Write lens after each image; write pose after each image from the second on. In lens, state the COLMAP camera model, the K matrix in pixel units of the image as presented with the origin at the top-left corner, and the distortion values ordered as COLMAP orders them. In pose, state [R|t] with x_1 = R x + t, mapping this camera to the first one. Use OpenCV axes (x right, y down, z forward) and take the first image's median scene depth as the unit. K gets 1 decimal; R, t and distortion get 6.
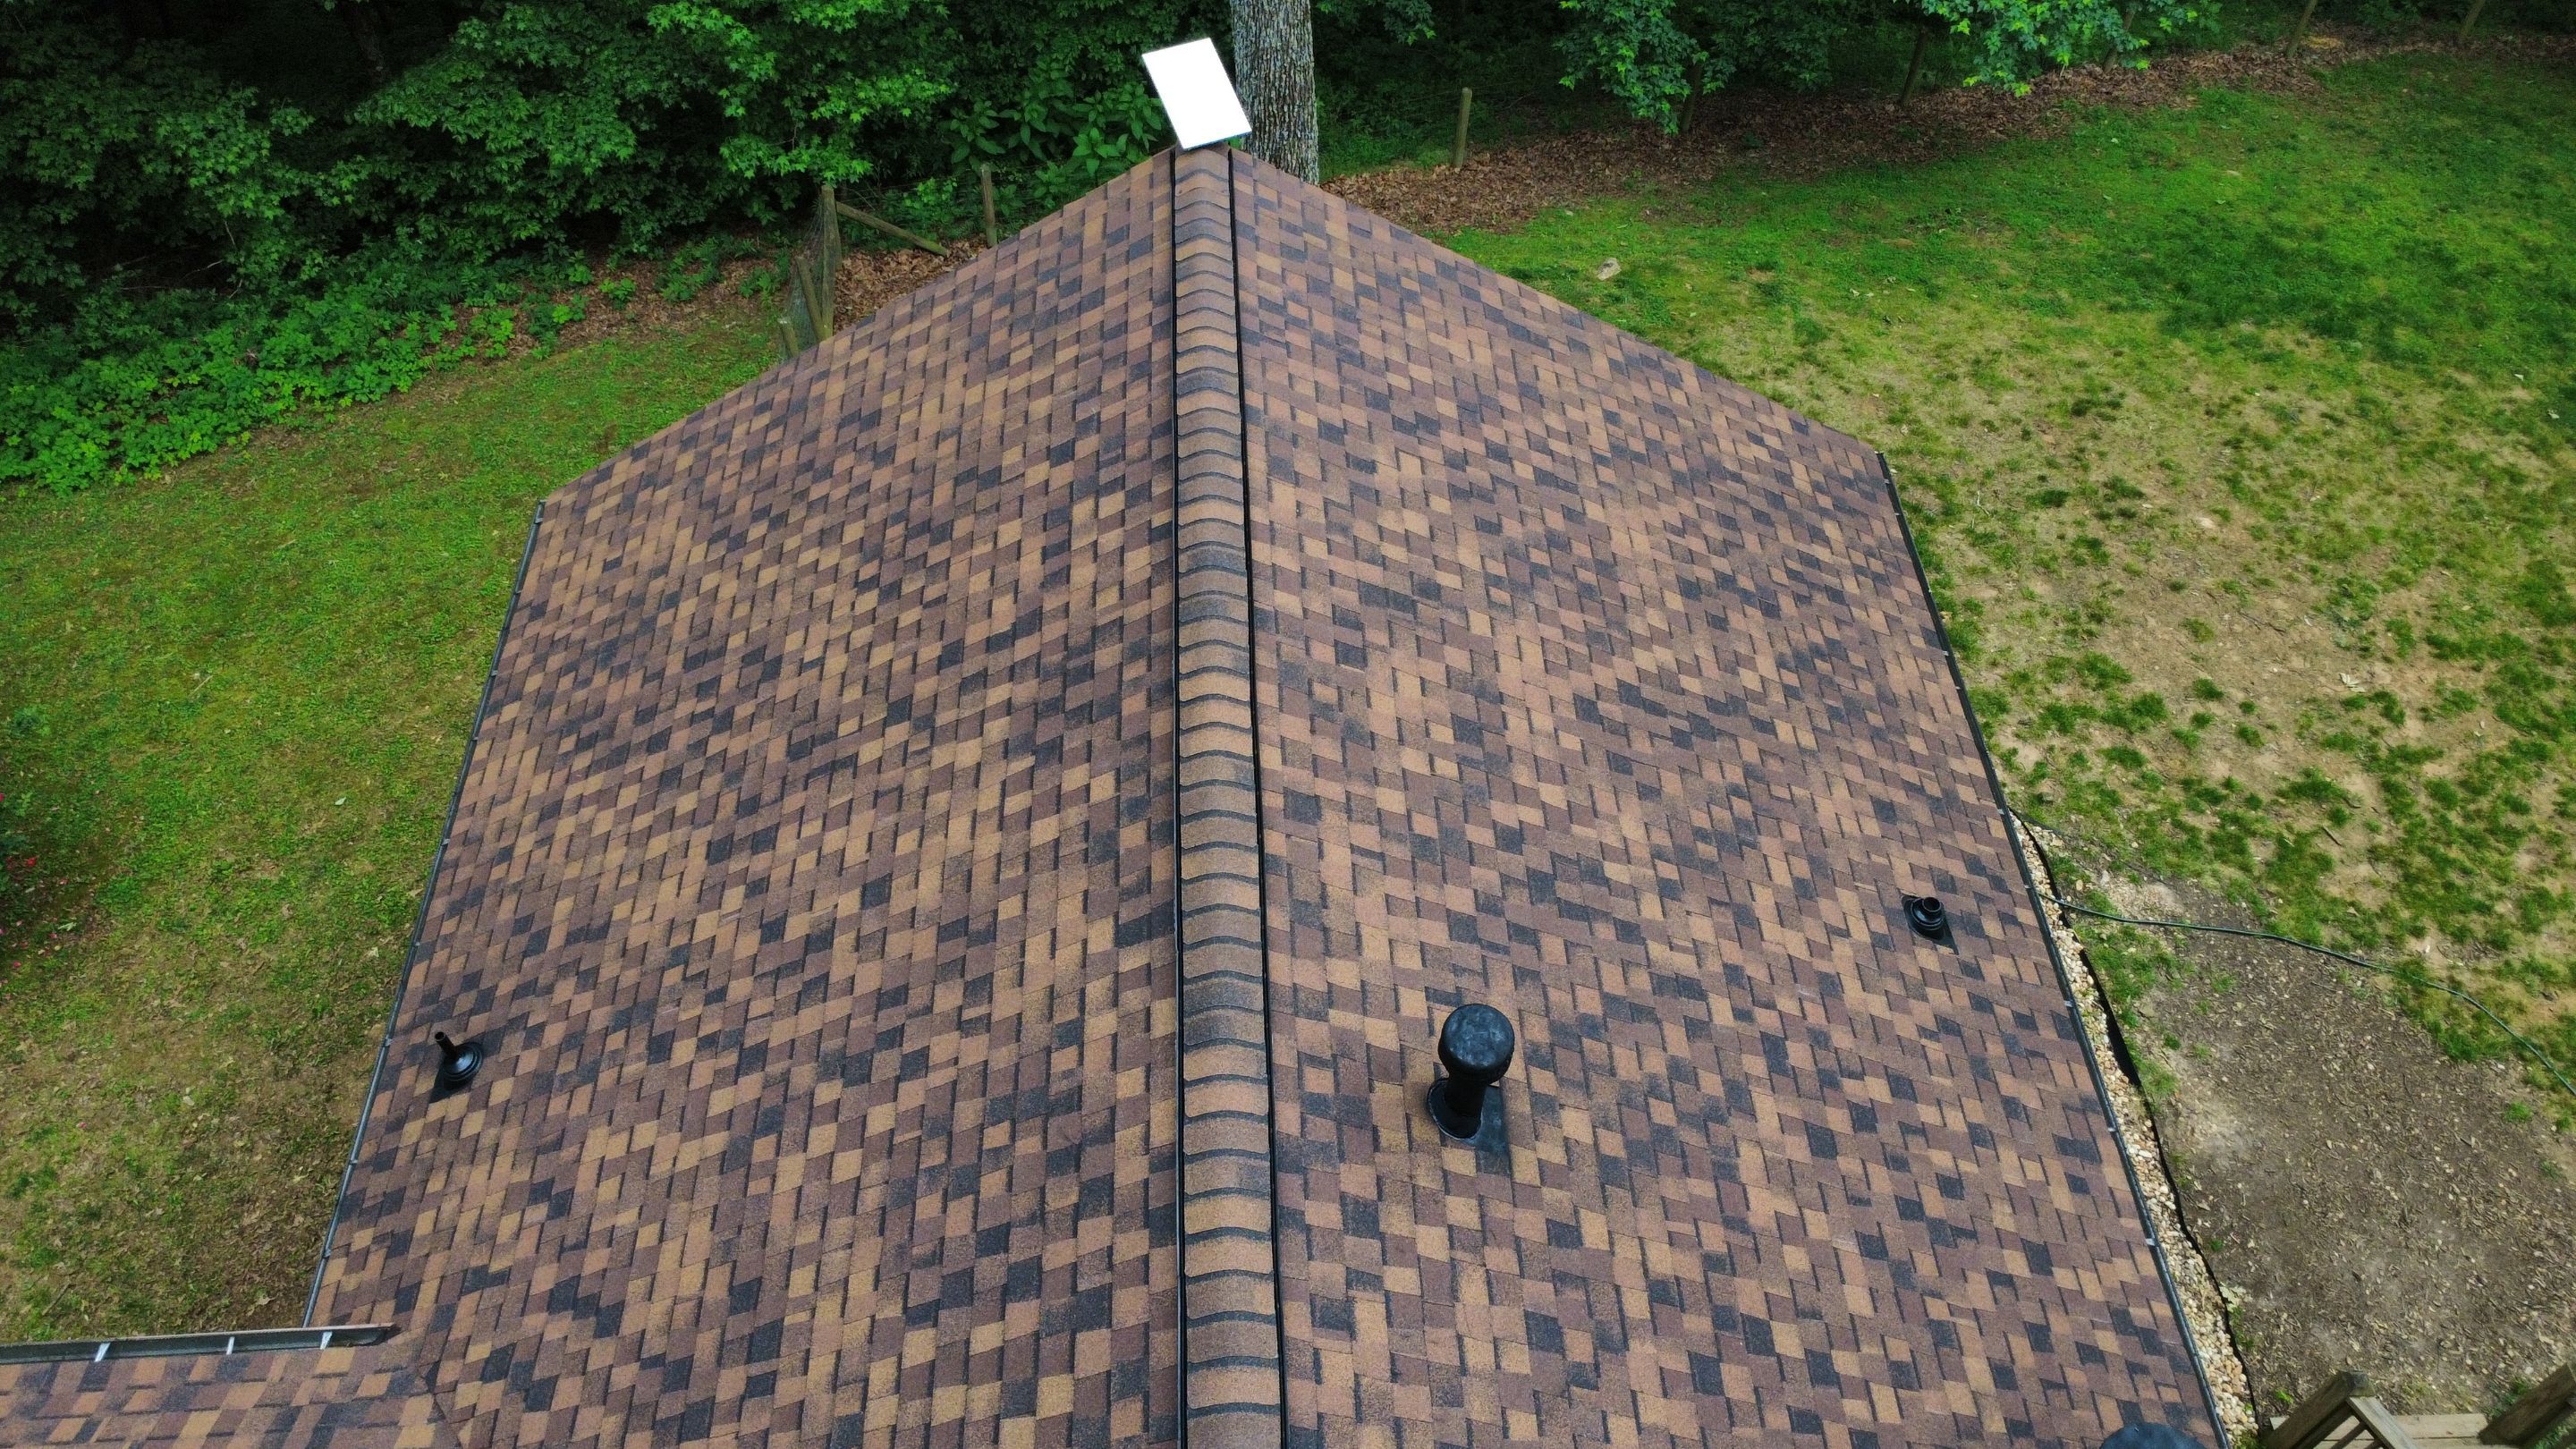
lens RADIAL K [[1879.7, 0, 1286.8], [0, 1879.7, 725.6], [0, 0, 1]] dist [-0.000423, -0.000369]
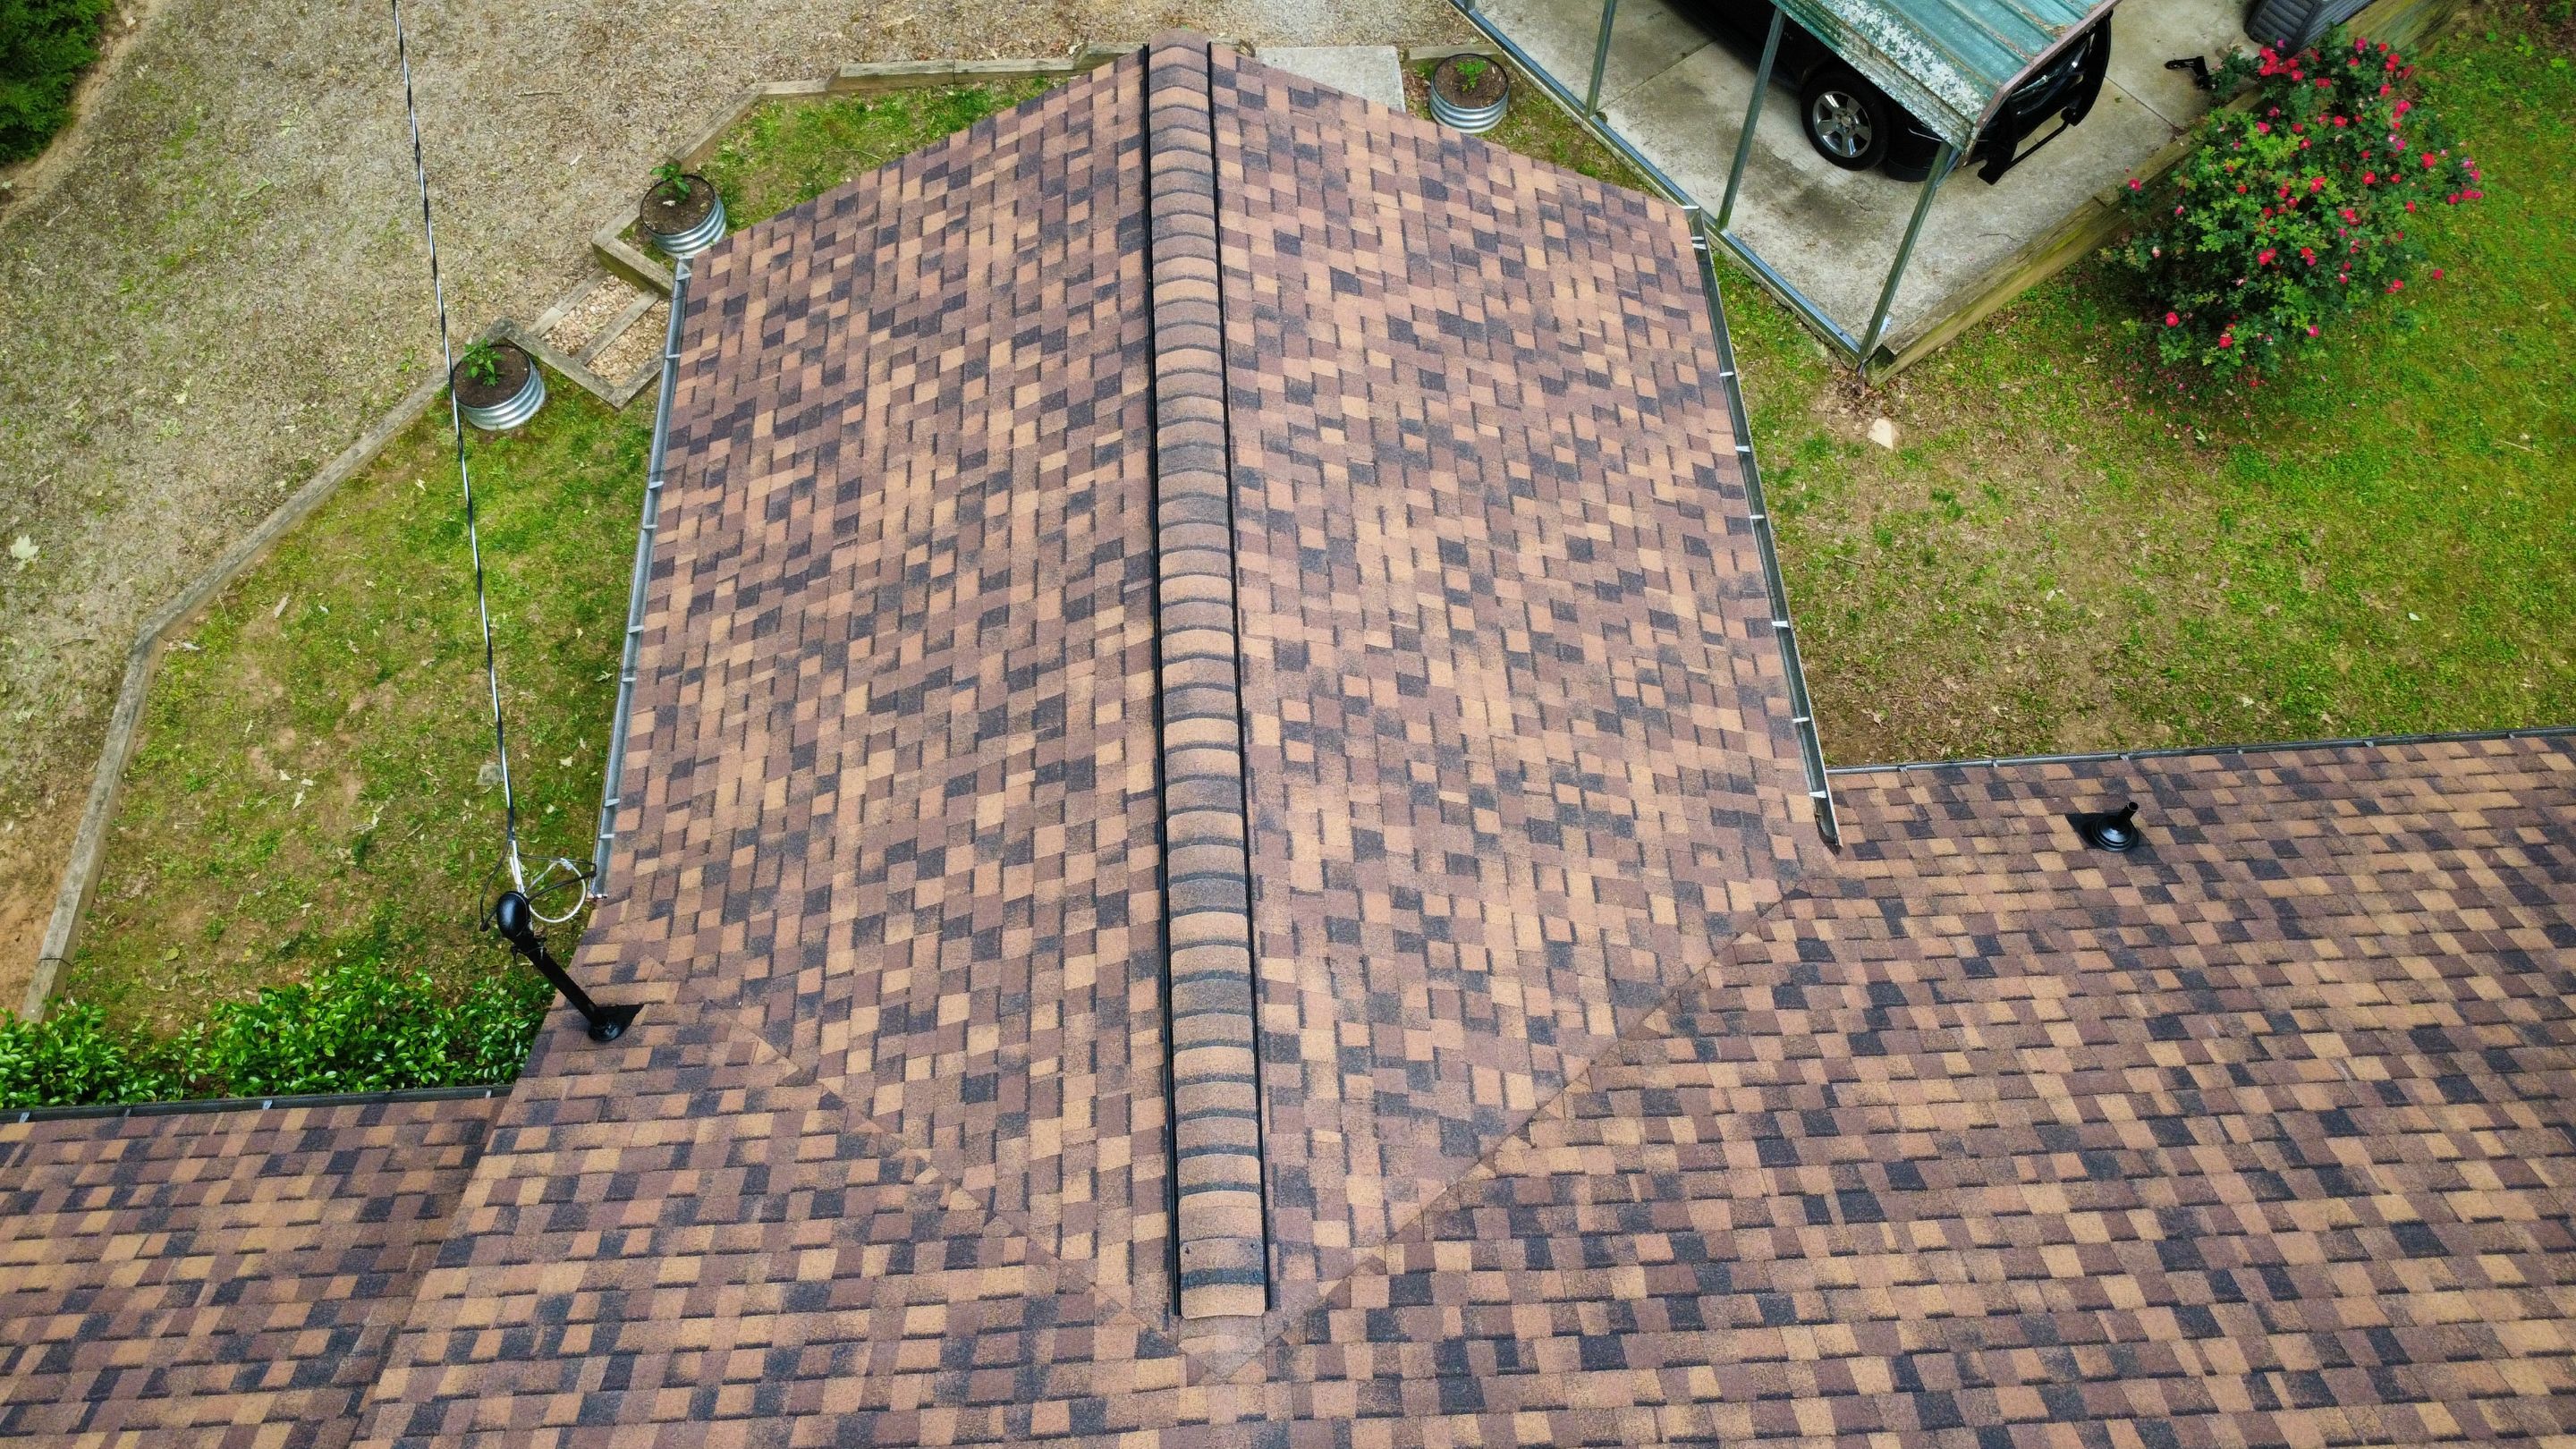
lens RADIAL K [[1879.7, 0, 1286.8], [0, 1879.7, 725.6], [0, 0, 1]] dist [-0.000423, -0.000369]
pose [[0.009435, 0.880565, -0.473832, -0.028031], [-0.770745, 0.308297, 0.557588, -0.052149], [0.637074, 0.359943, 0.681600, 0.037656]]
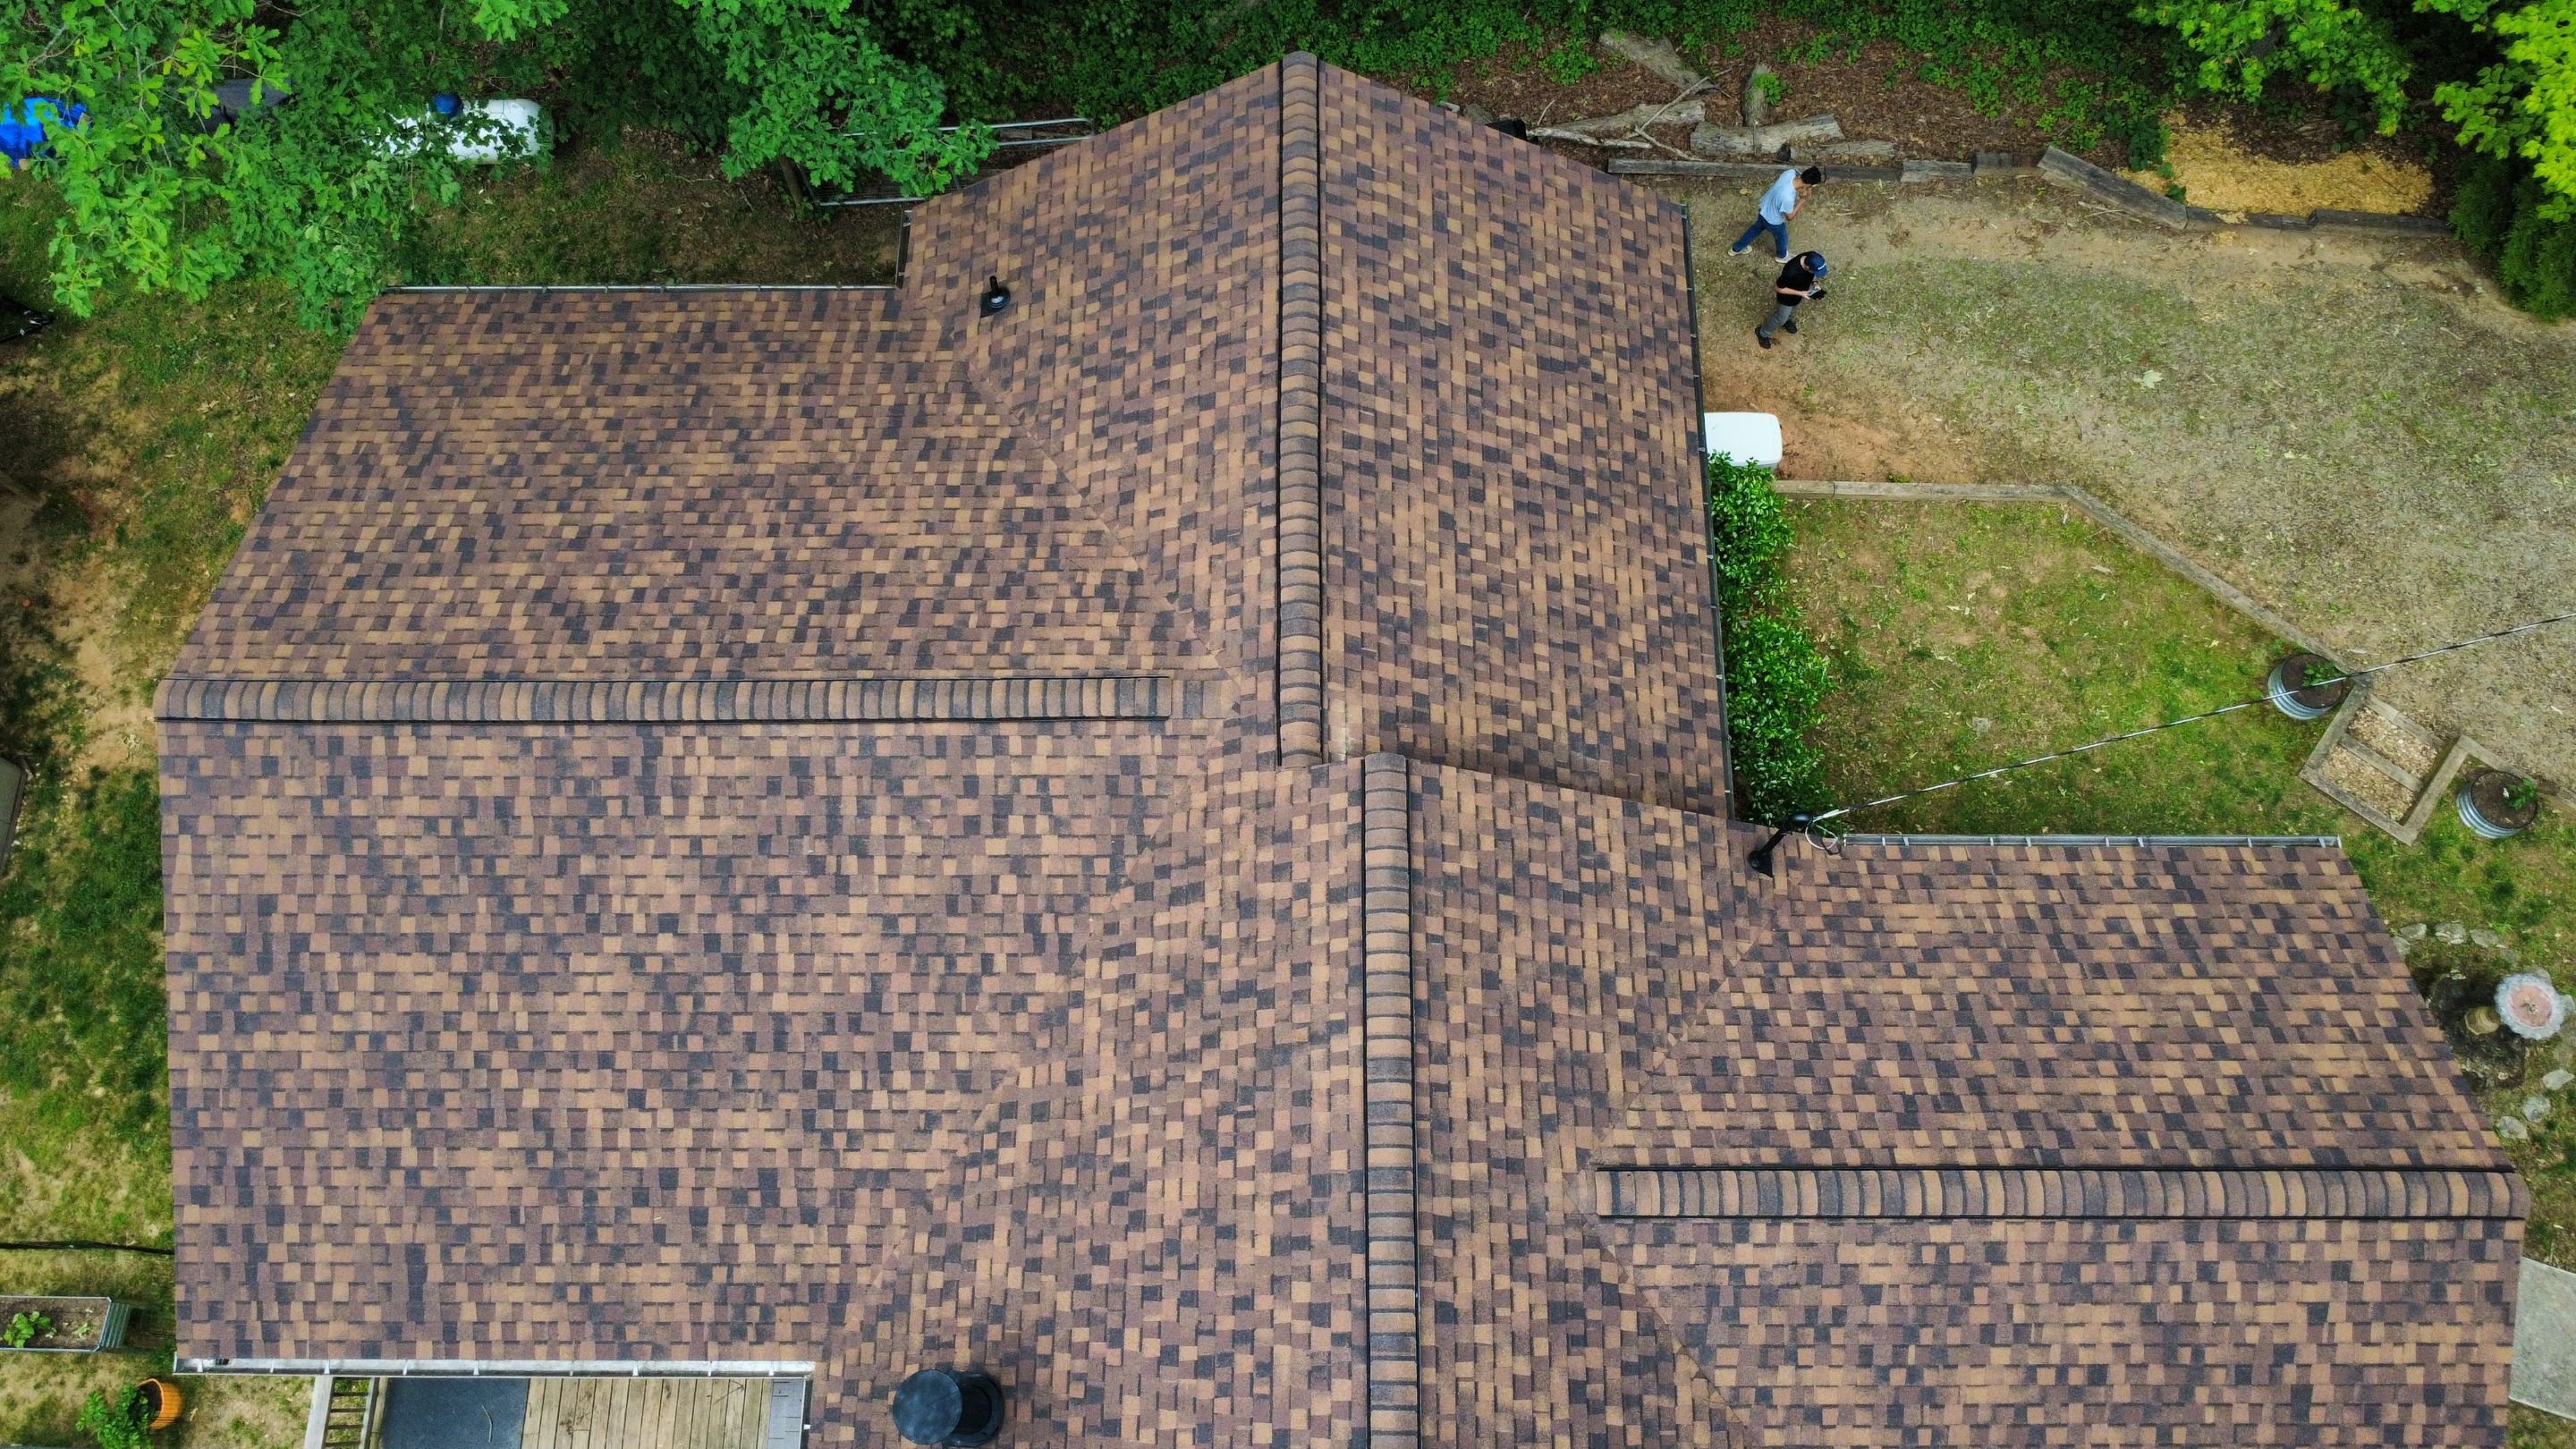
lens RADIAL K [[1879.7, 0, 1286.8], [0, 1879.7, 725.6], [0, 0, 1]] dist [-0.000423, -0.000369]
pose [[-0.998908, -0.039021, 0.025679, 0.041969], [0.042336, -0.523938, 0.850704, -0.600824], [-0.019741, 0.850862, 0.525018, -0.452604]]
